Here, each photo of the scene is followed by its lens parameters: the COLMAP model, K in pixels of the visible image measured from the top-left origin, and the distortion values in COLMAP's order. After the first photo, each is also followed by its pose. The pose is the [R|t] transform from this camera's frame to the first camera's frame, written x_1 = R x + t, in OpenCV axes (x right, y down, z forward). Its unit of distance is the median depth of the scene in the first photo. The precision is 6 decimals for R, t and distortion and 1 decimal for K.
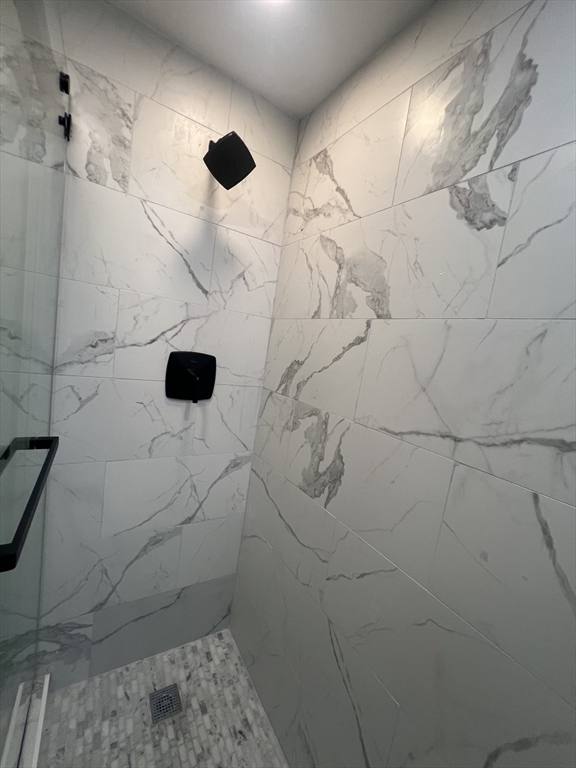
lens RADIAL K [[307.6, 0, 290.3], [0, 307.6, 384.3], [0, 0, 1]] dist [0.003860, 0.001054]
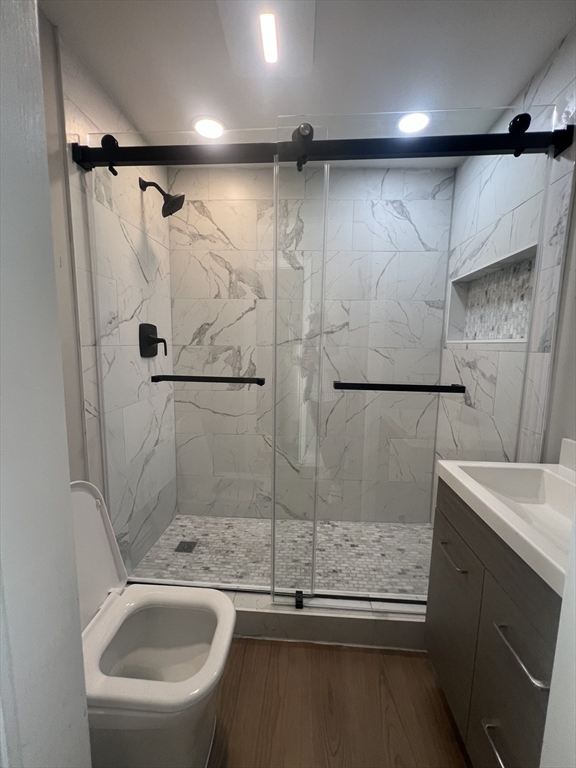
lens RADIAL K [[309.2, 0, 284.1], [0, 309.2, 381.7], [0, 0, 1]] dist [0.016699, -0.000086]
pose [[0.571344, -0.233532, 0.786784, -1.298733], [0.166898, 0.971691, 0.167218, 0.027201], [-0.803562, 0.035774, 0.594146, -0.420418]]
